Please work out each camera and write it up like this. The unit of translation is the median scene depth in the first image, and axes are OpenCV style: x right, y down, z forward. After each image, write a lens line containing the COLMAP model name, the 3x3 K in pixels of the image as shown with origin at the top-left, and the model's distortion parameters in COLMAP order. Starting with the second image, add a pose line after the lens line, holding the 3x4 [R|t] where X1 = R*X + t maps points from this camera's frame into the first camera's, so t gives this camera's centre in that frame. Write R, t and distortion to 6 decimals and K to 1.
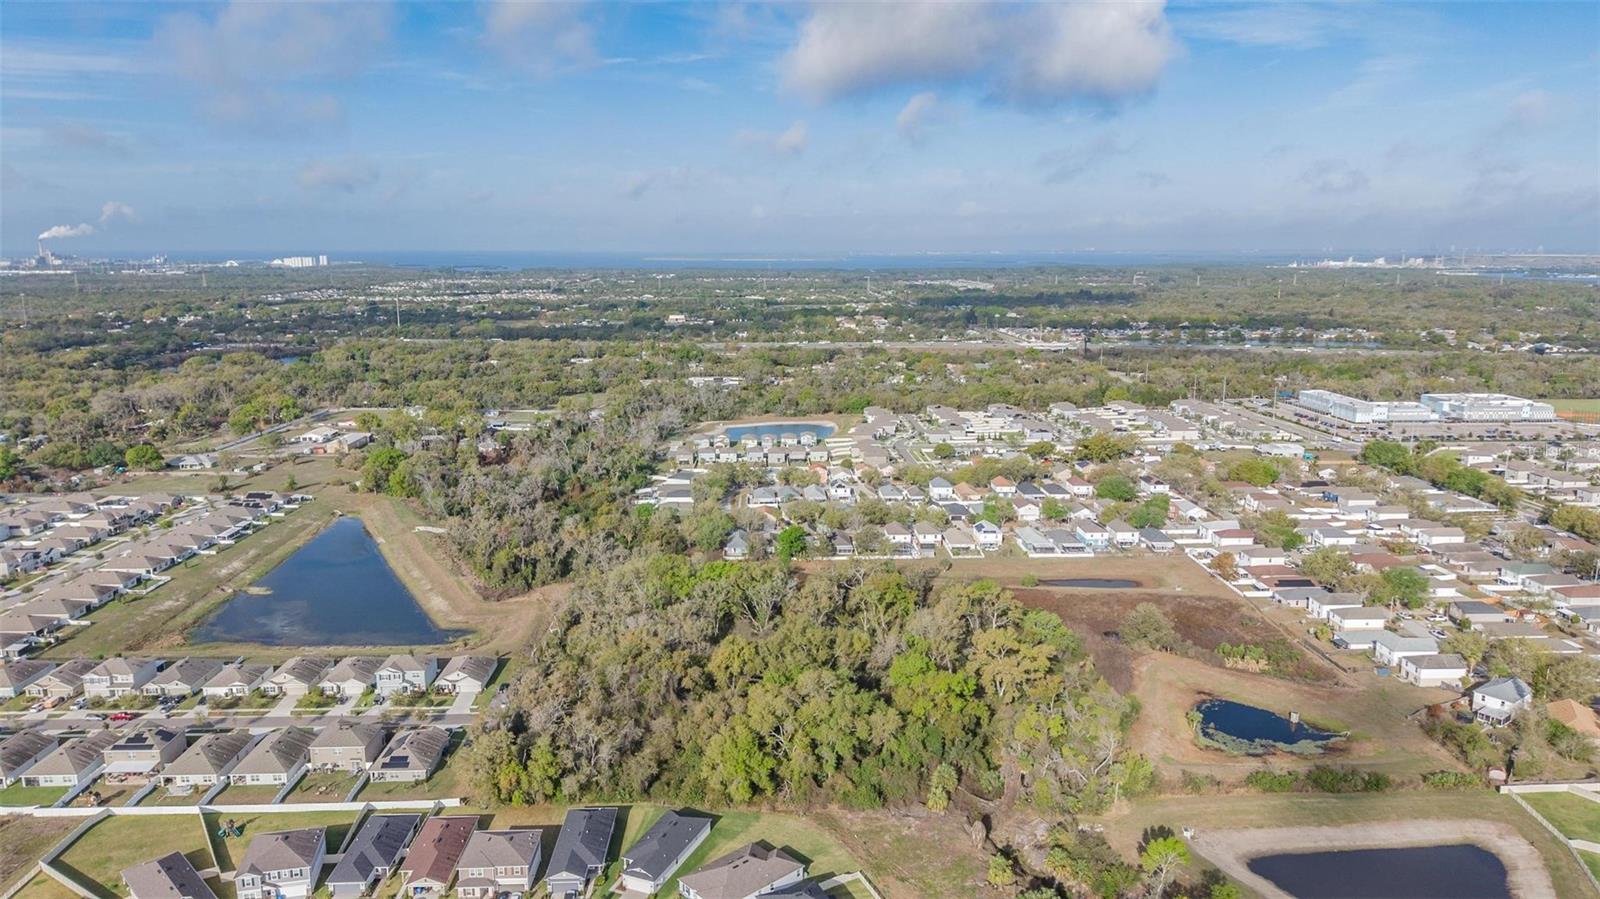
lens RADIAL K [[1069.4, 0, 797.9], [0, 1069.4, 448.7], [0, 0, 1]] dist [0.023342, -0.021540]
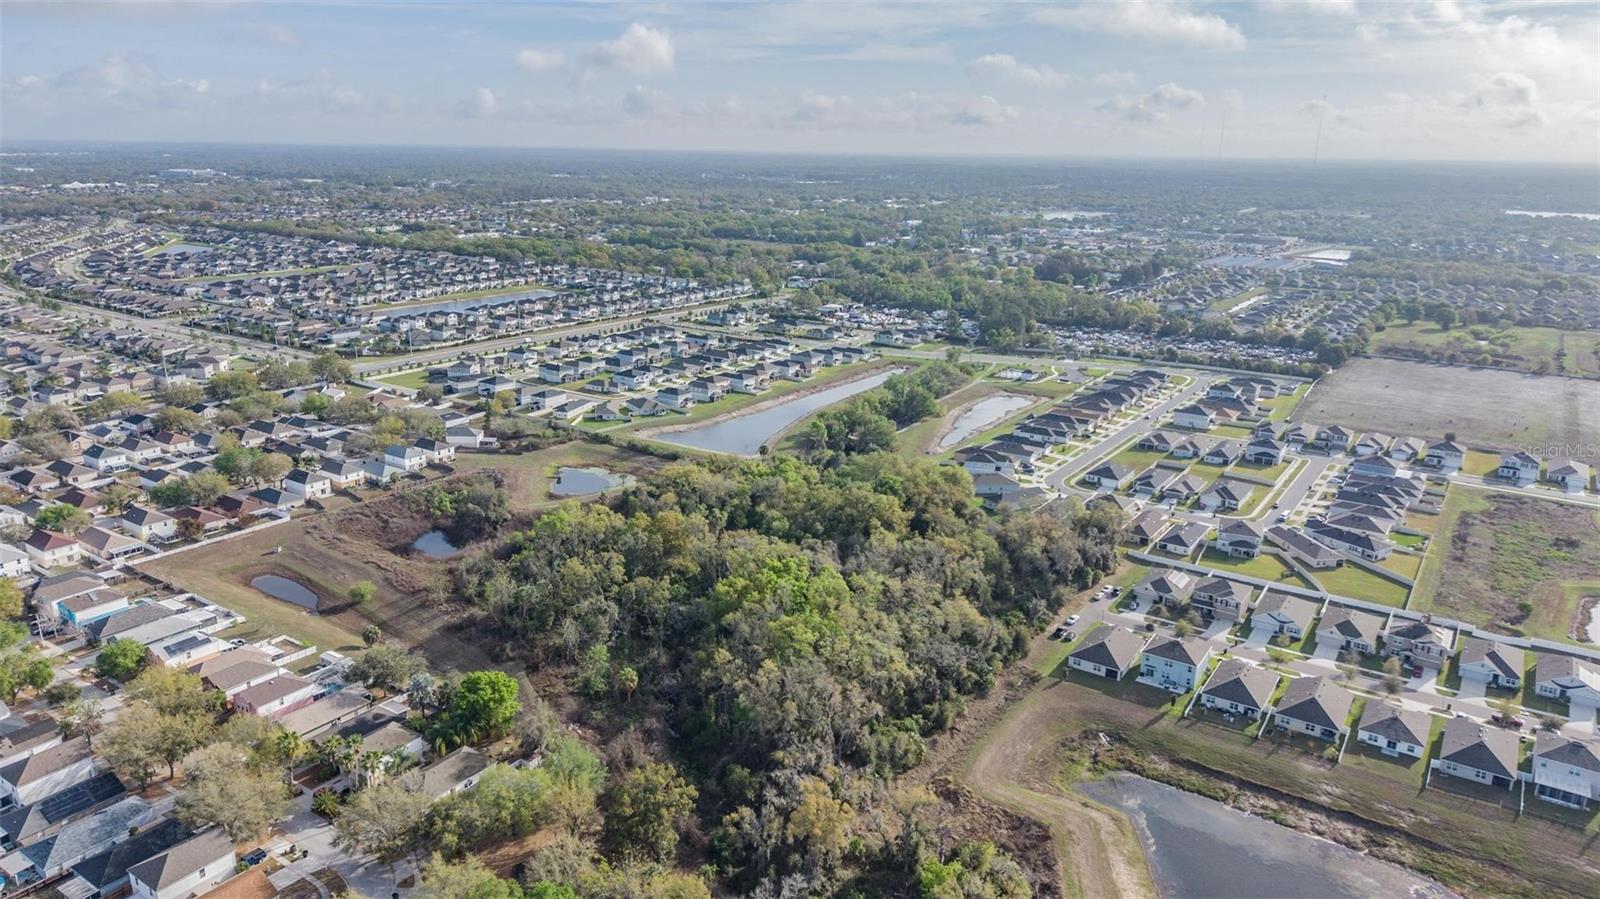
lens RADIAL K [[1060.9, 0, 800.0], [0, 1060.9, 449.5], [0, 0, 1]] dist [0.049991, -0.053940]
pose [[-0.802329, -0.172464, 0.571423, -0.416047], [0.099818, 0.905096, 0.413326, -0.232093], [-0.588476, 0.388661, -0.708970, 1.224670]]
